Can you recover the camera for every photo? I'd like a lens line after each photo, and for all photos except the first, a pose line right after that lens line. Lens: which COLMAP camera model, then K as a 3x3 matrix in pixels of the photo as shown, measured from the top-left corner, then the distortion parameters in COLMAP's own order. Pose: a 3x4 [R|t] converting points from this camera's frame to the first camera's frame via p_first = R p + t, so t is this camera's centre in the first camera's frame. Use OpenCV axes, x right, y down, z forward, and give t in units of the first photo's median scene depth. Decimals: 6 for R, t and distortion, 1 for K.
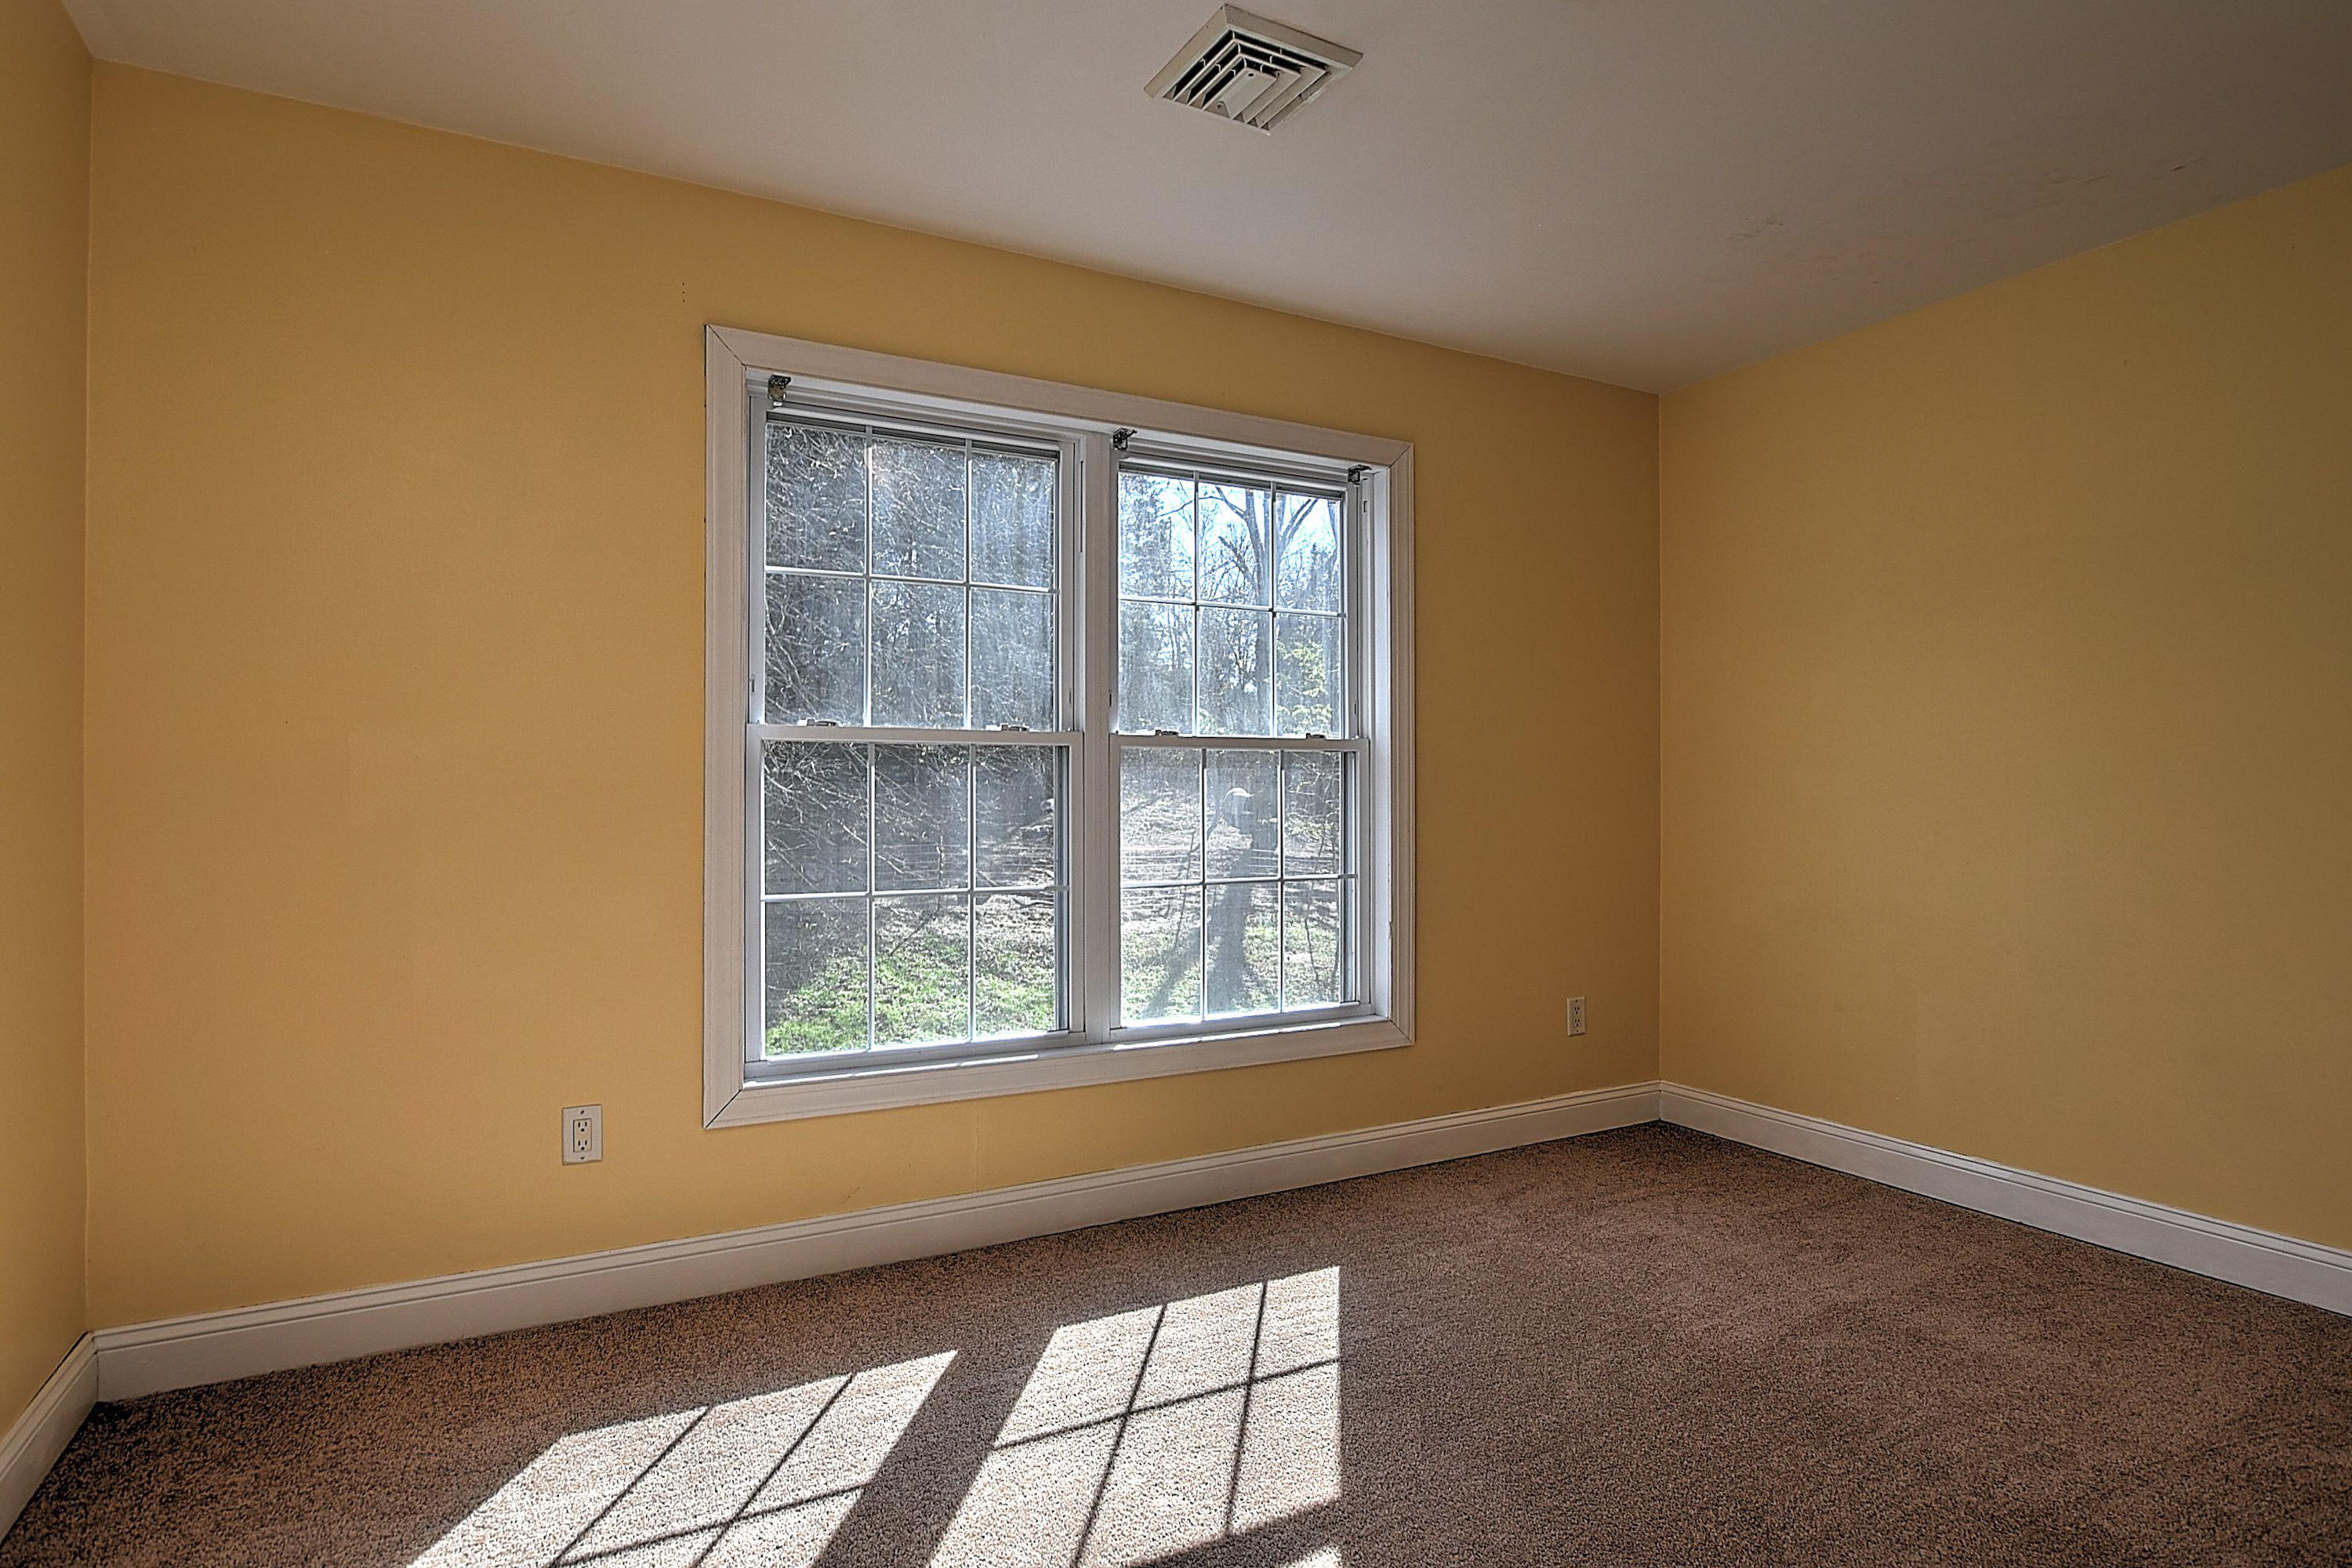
lens RADIAL K [[1223.0, 0, 1172.1], [0, 1223.0, 779.4], [0, 0, 1]] dist [-0.007355, 0.002101]
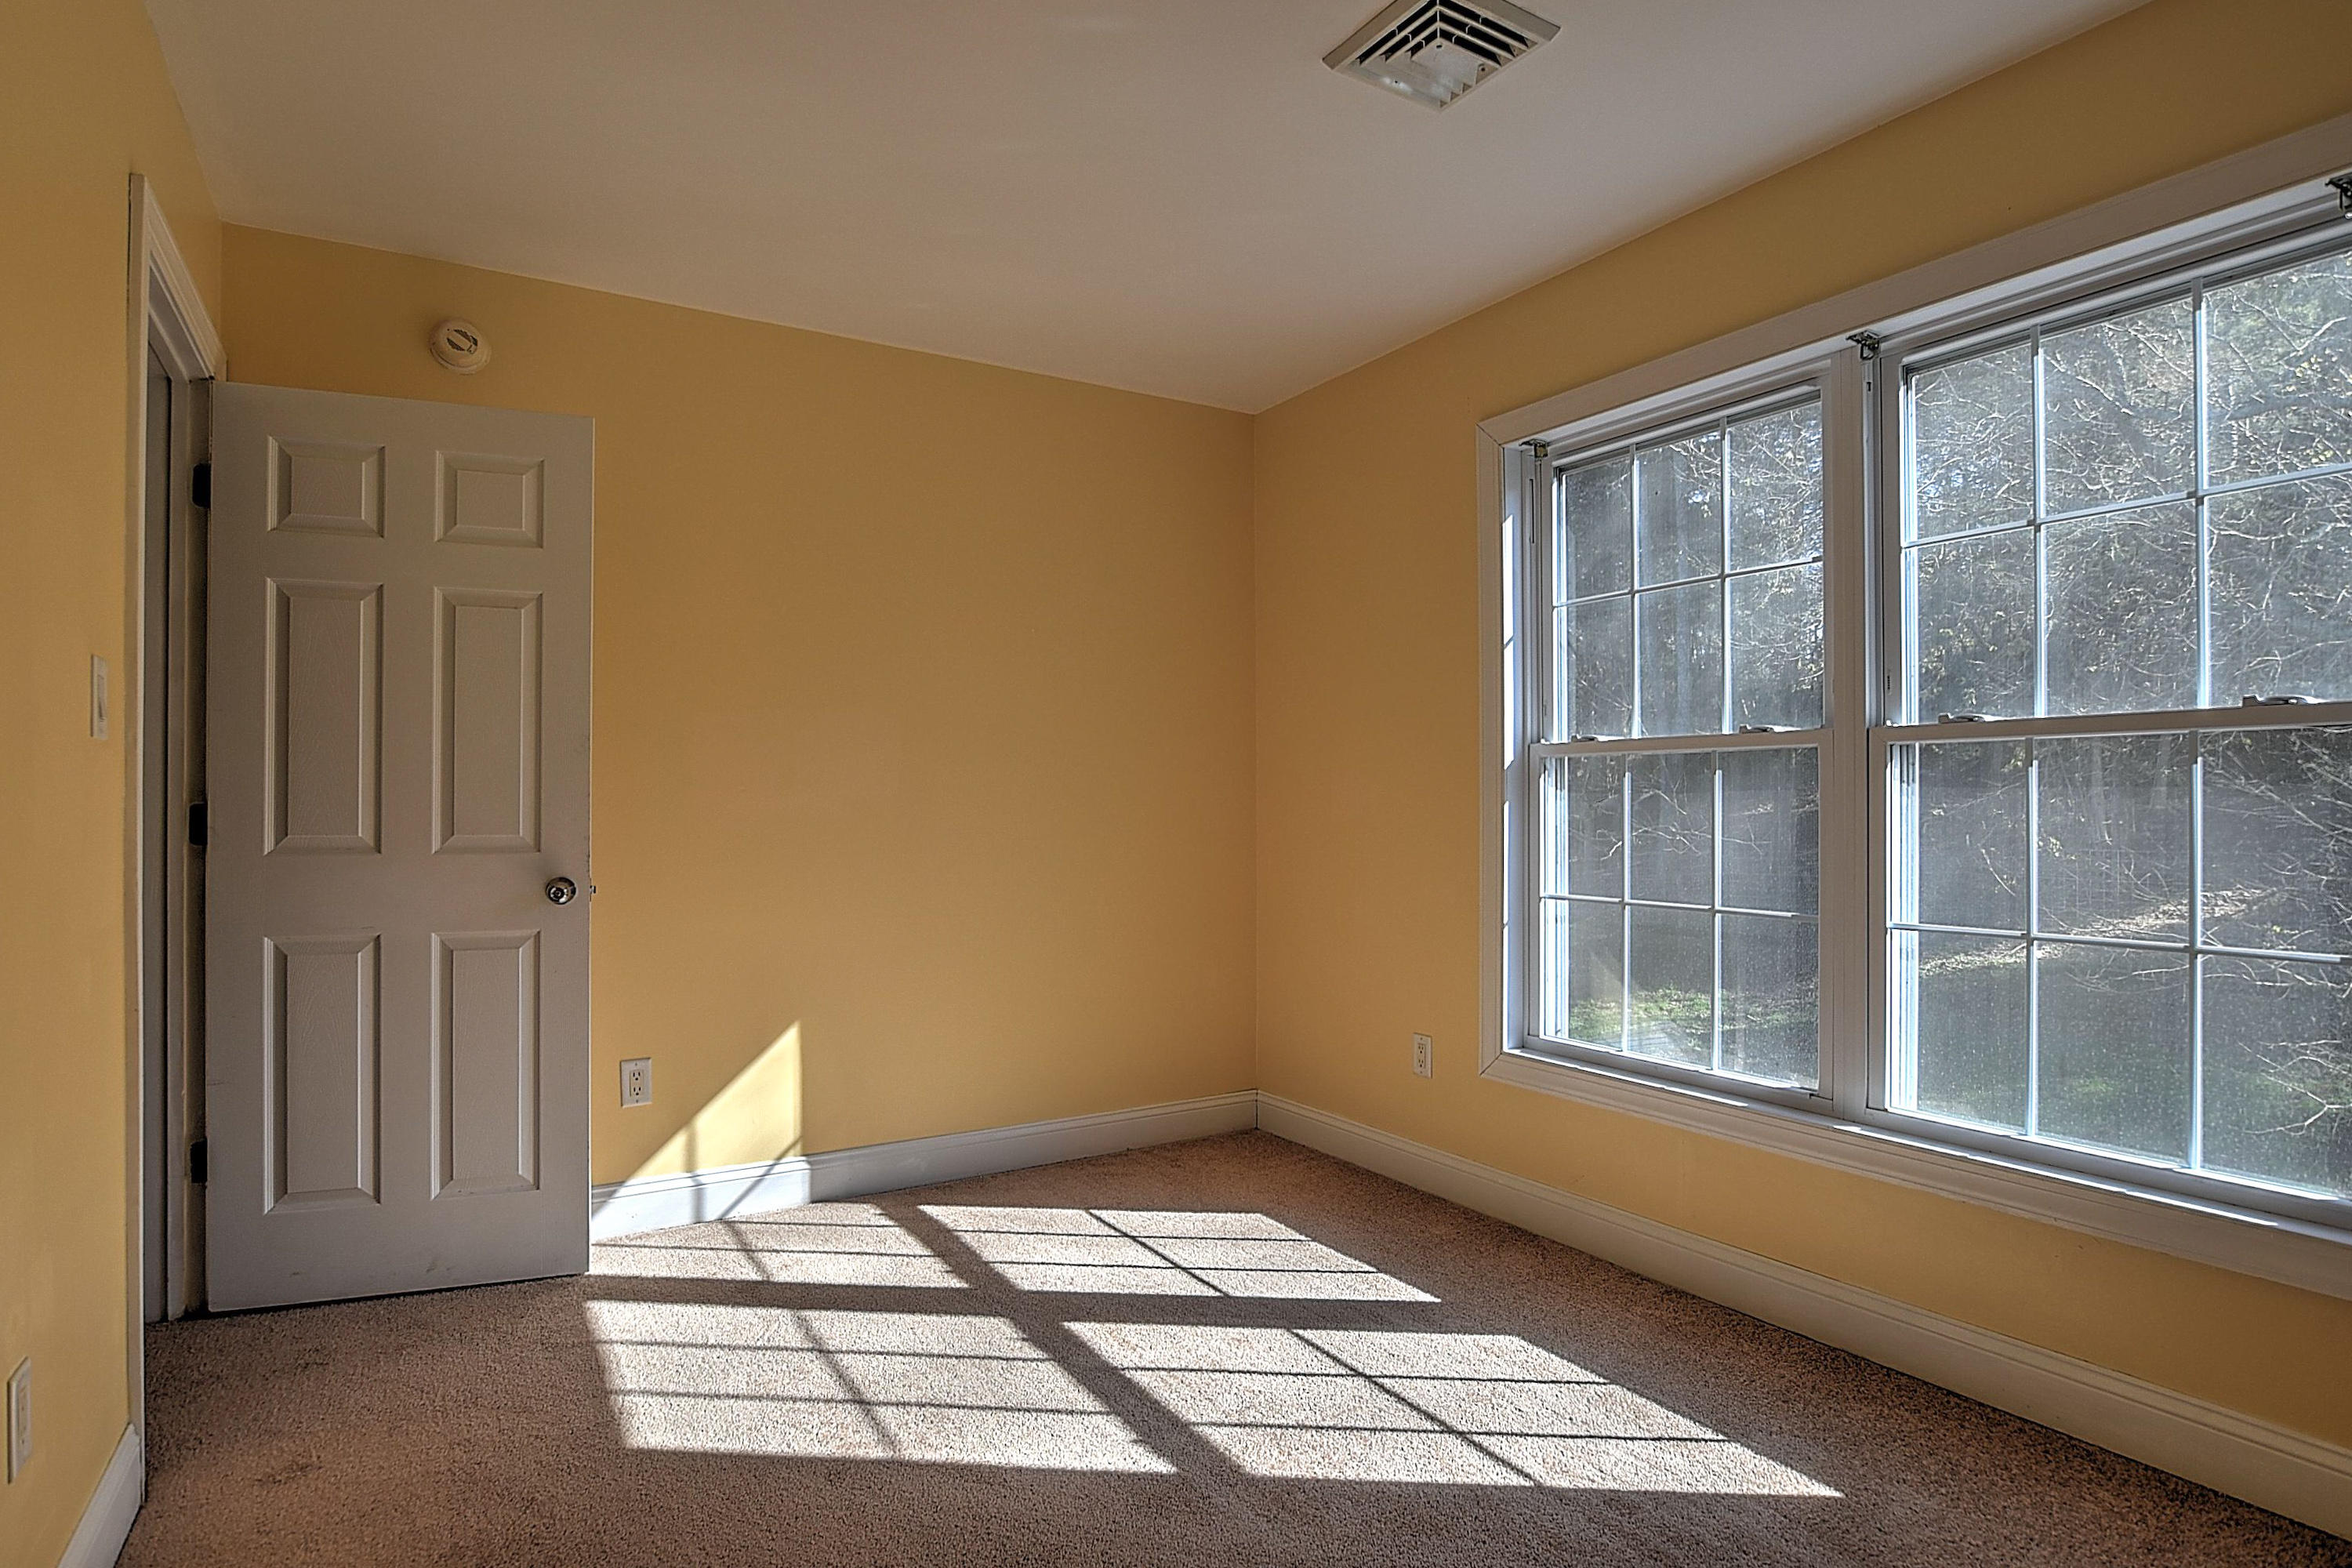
lens RADIAL K [[1223.0, 0, 1172.9], [0, 1223.0, 792.7], [0, 0, 1]] dist [-0.007355, 0.002101]
pose [[0.070327, -0.013805, -0.997428, 0.818967], [0.004063, 0.999900, -0.013553, 0.015138], [0.997516, -0.003099, 0.070376, 0.599736]]
